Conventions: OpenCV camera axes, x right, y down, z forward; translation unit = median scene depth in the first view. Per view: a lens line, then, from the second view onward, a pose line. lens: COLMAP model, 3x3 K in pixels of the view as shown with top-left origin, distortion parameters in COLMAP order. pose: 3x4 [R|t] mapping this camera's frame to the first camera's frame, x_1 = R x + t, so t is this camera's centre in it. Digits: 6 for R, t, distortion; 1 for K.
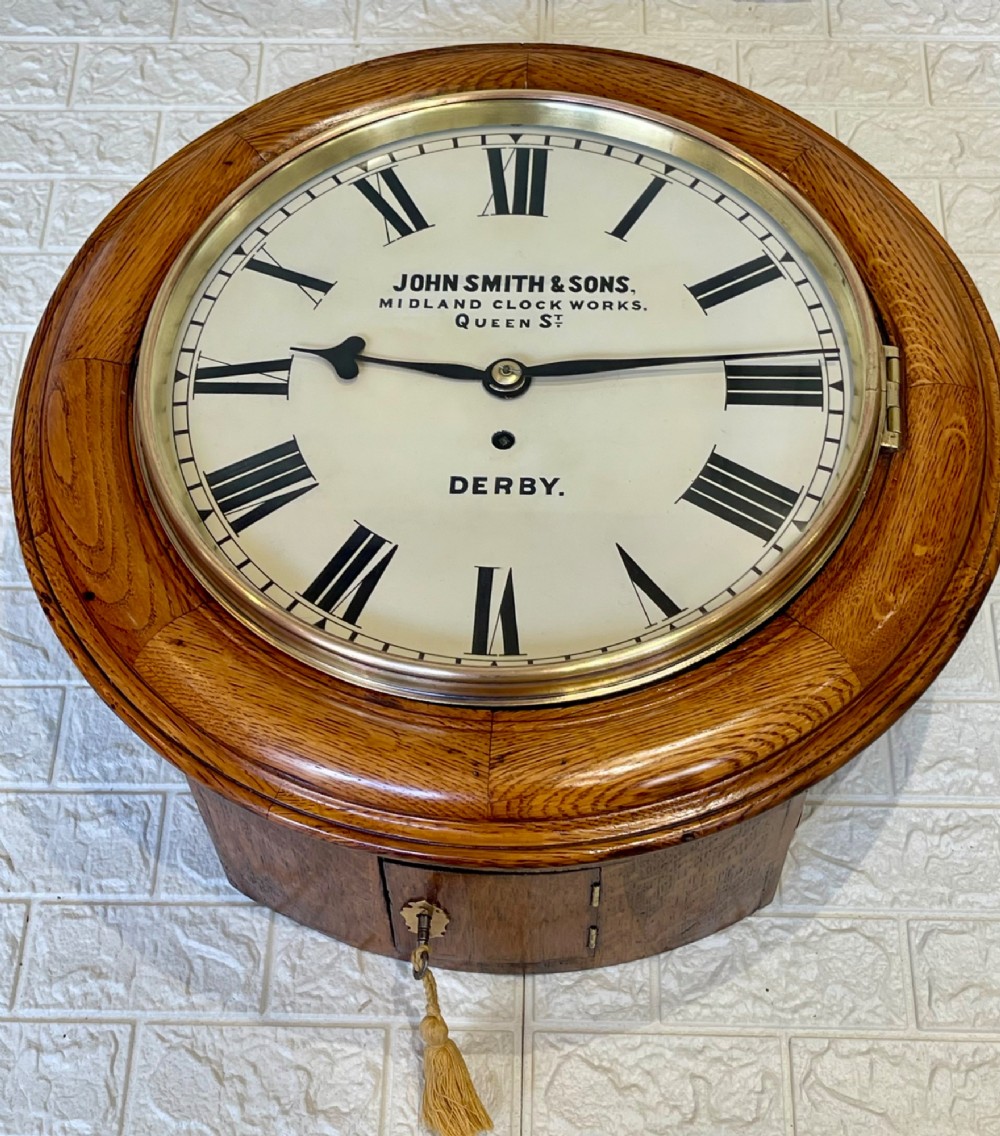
lens RADIAL K [[1938.0, 0, 486.0], [0, 1938.0, 549.8], [0, 0, 1]] dist [0.101308, 0.000000]
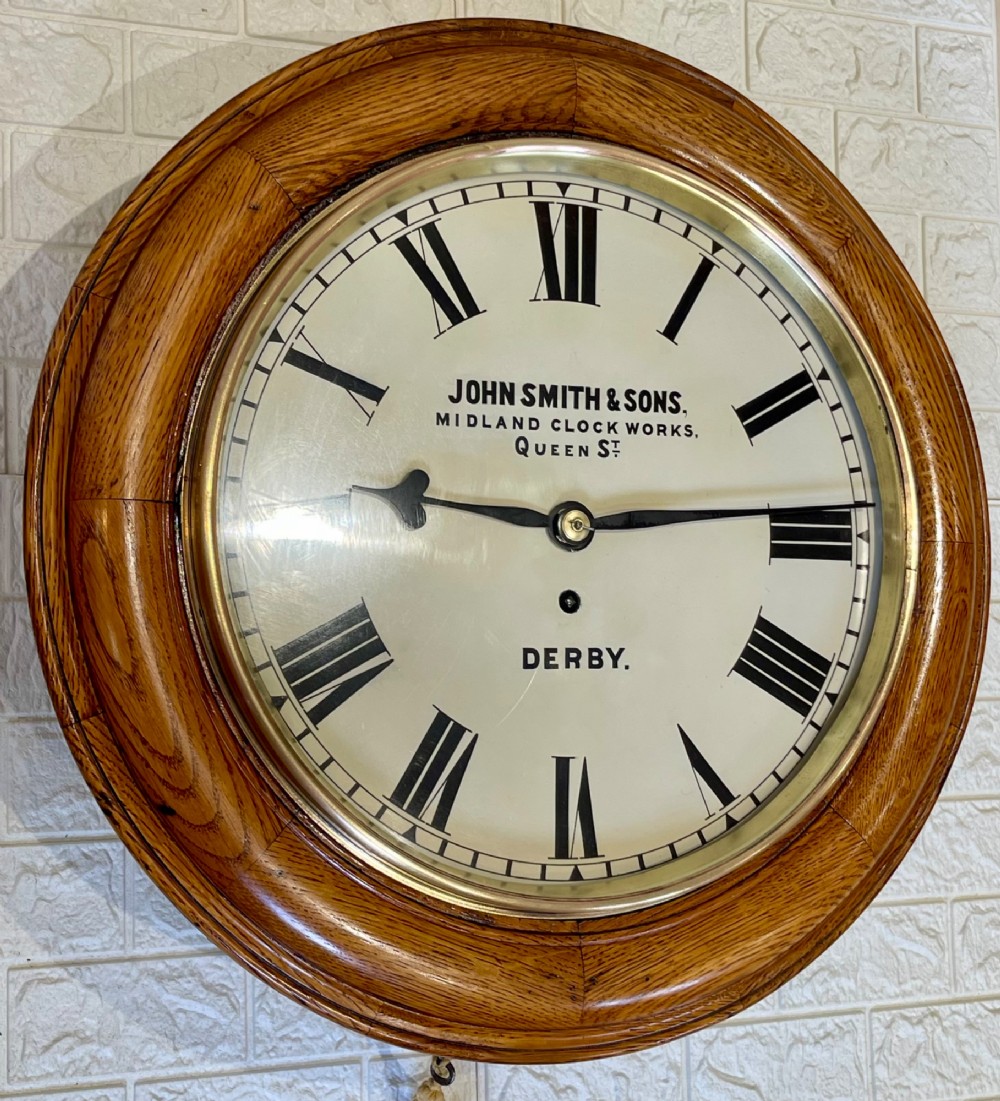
lens RADIAL K [[1700.3, 0, 483.3], [0, 1700.3, 598.3], [0, 0, 1]] dist [0.080414, 0.000000]
pose [[0.922787, -0.023088, 0.384618, -0.346584], [-0.159312, 0.886022, 0.435412, -0.407906], [-0.350833, -0.463067, 0.813932, 0.313420]]
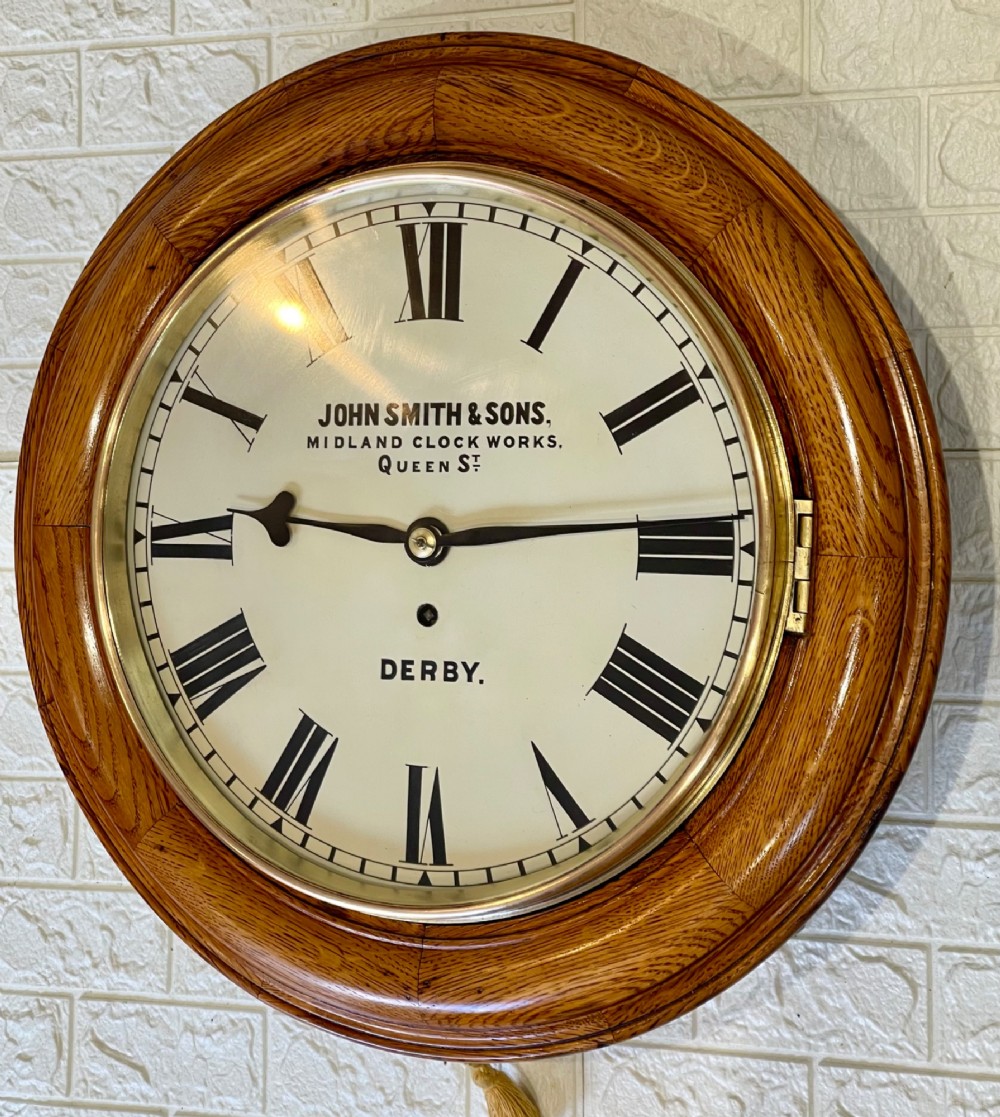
lens RADIAL K [[2578.5, 0, 498.9], [0, 2578.5, 418.2], [0, 0, 1]] dist [0.172091, 0.000000]
pose [[0.928689, -0.039534, -0.368746, 0.519867], [0.220874, 0.857685, 0.464317, -0.728241], [0.297912, -0.512653, 0.805255, -0.007065]]
